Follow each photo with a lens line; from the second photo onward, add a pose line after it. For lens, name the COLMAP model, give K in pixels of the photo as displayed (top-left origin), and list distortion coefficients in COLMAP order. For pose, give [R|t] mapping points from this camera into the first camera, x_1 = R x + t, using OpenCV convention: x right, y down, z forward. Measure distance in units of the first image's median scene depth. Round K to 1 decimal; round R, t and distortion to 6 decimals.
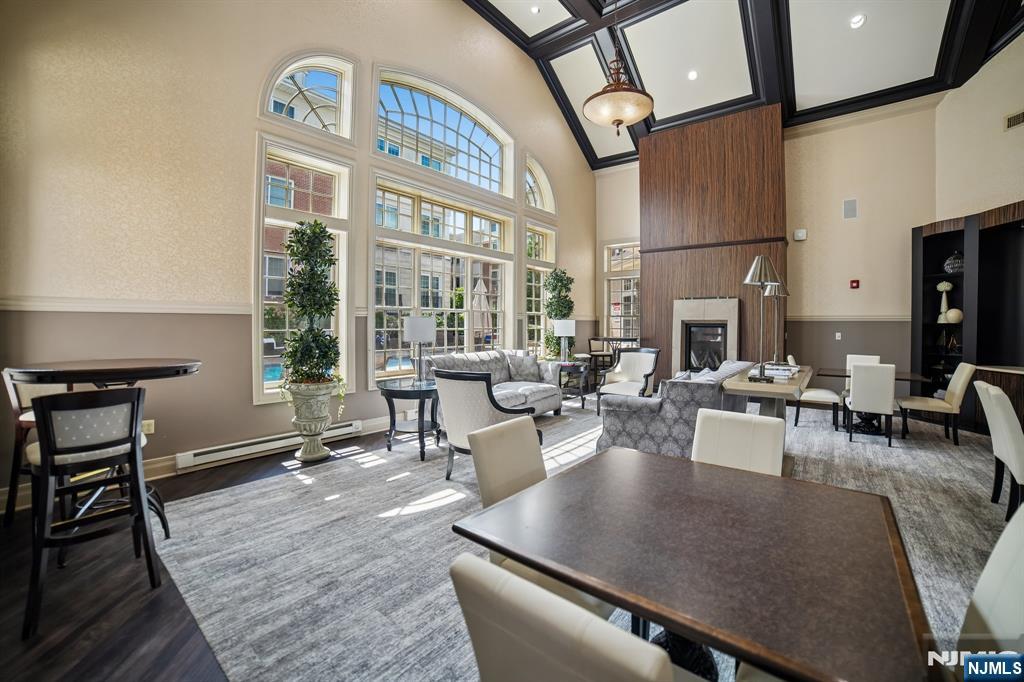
lens RADIAL K [[429.5, 0, 492.3], [0, 429.5, 339.2], [0, 0, 1]] dist [-0.097884, 0.038515]
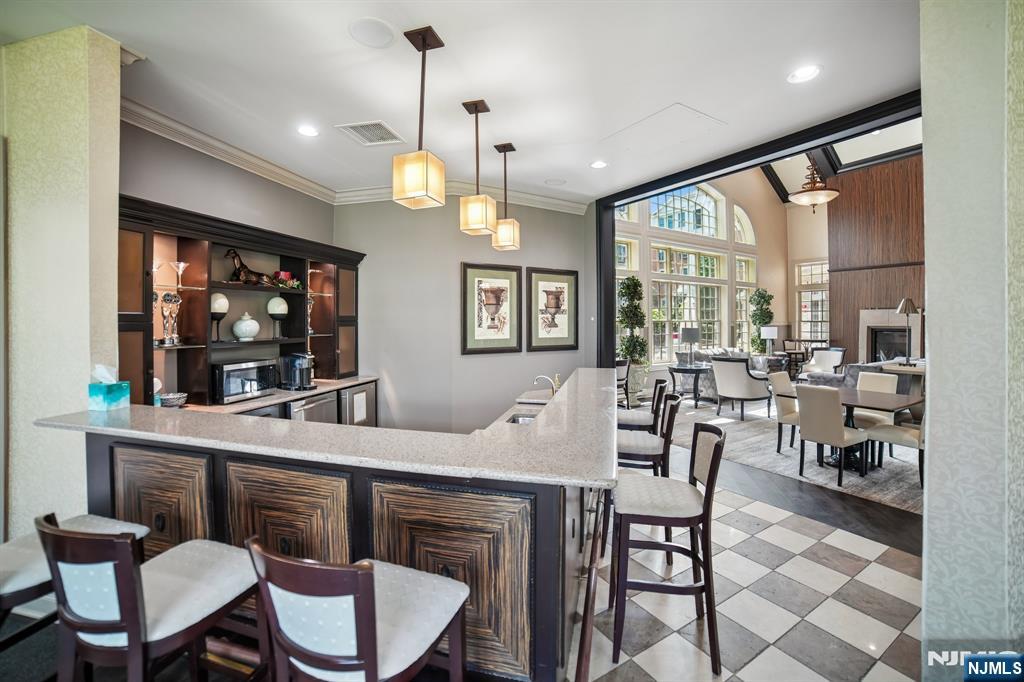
lens RADIAL K [[422.1, 0, 517.1], [0, 422.1, 326.5], [0, 0, 1]] dist [-0.096115, 0.035924]
pose [[0.949003, -0.001959, -0.315261, -0.166039], [-0.006316, 0.999662, -0.025225, -0.006695], [0.315204, 0.025930, 0.948670, -0.460794]]
